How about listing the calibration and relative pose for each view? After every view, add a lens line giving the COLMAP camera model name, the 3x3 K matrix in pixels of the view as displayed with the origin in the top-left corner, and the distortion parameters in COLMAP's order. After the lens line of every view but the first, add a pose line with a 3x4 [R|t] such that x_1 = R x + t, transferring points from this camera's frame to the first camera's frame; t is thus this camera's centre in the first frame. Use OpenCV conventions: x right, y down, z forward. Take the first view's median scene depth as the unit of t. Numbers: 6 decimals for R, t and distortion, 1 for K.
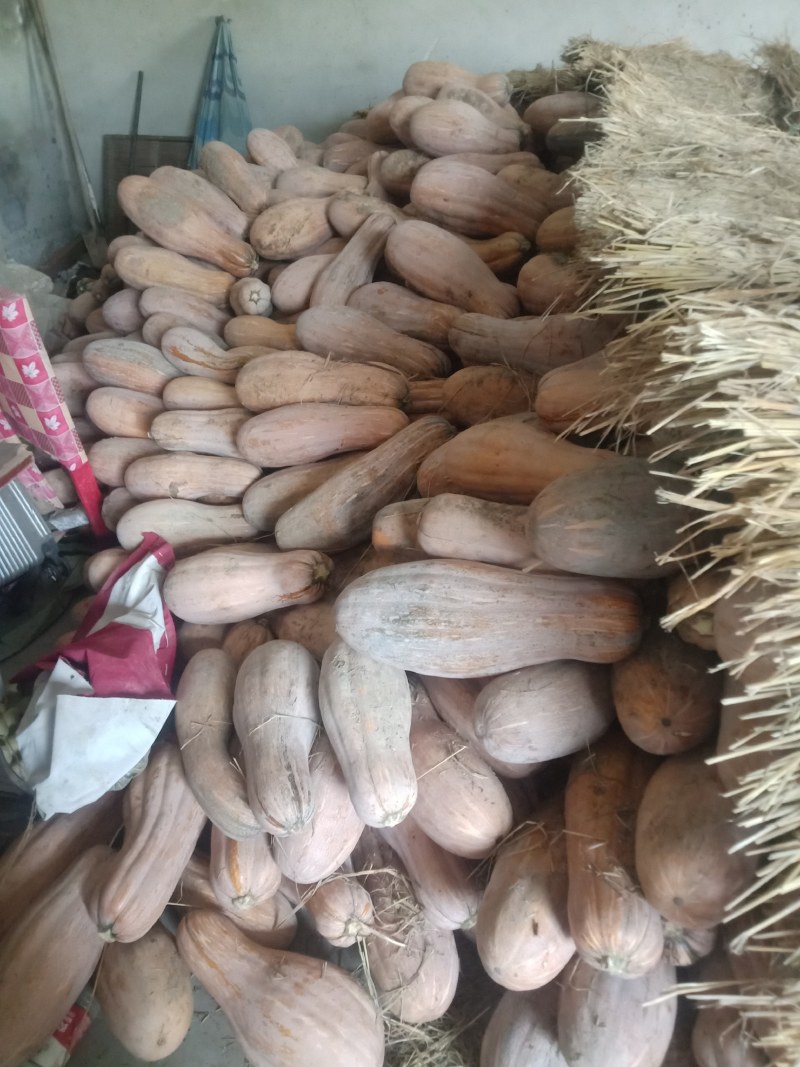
lens RADIAL K [[778.6, 0, 404.7], [0, 778.6, 536.6], [0, 0, 1]] dist [0.120516, -0.222621]
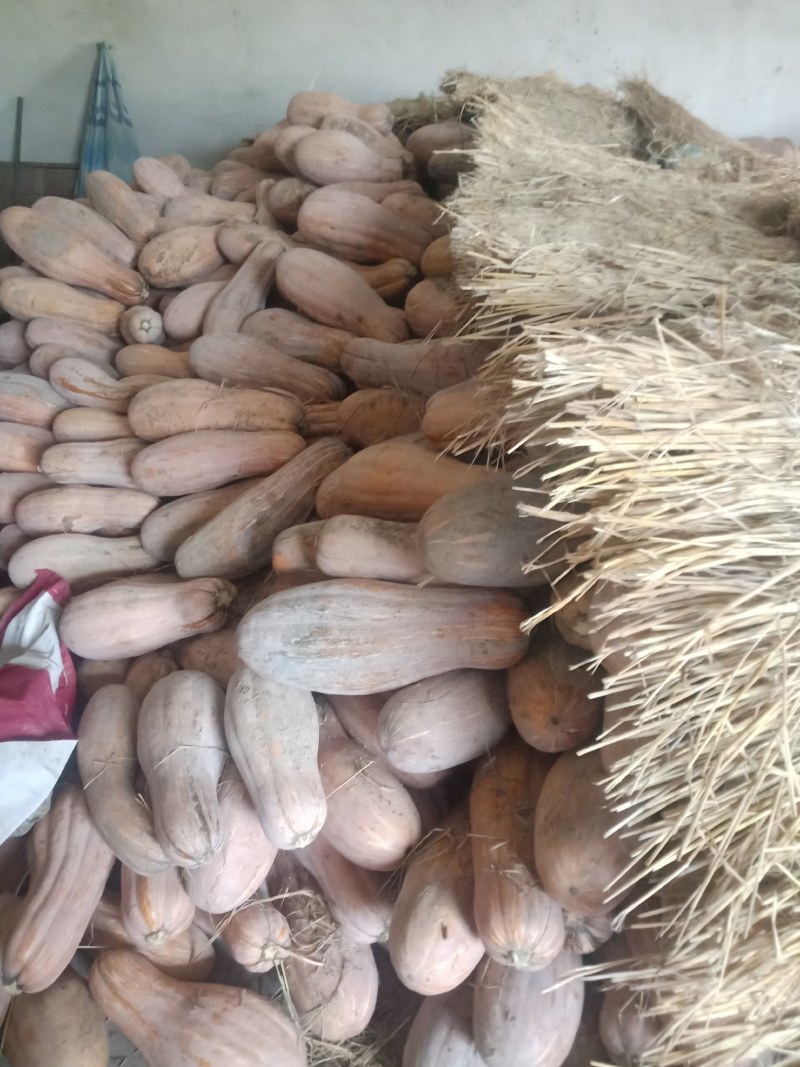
lens RADIAL K [[778.6, 0, 404.7], [0, 778.6, 536.6], [0, 0, 1]] dist [0.120516, -0.222621]
pose [[0.992934, -0.053305, 0.106020, 0.024055], [0.055790, 0.998230, -0.020609, -0.000790], [-0.104734, 0.026378, 0.994150, -0.025410]]
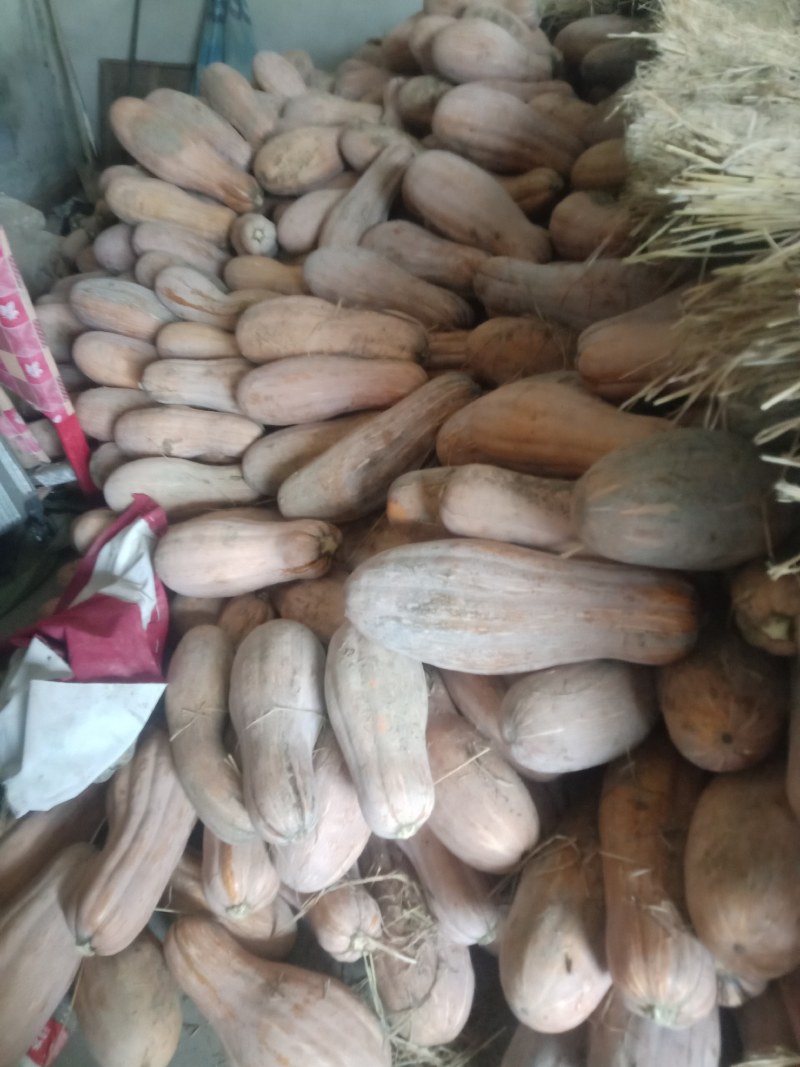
lens RADIAL K [[780.5, 0, 415.1], [0, 780.5, 536.4], [0, 0, 1]] dist [0.093219, -0.134906]
pose [[0.999732, 0.020787, 0.010207, -0.018714], [-0.021340, 0.998122, 0.057421, -0.021369], [-0.008995, -0.057623, 0.998298, 0.111616]]
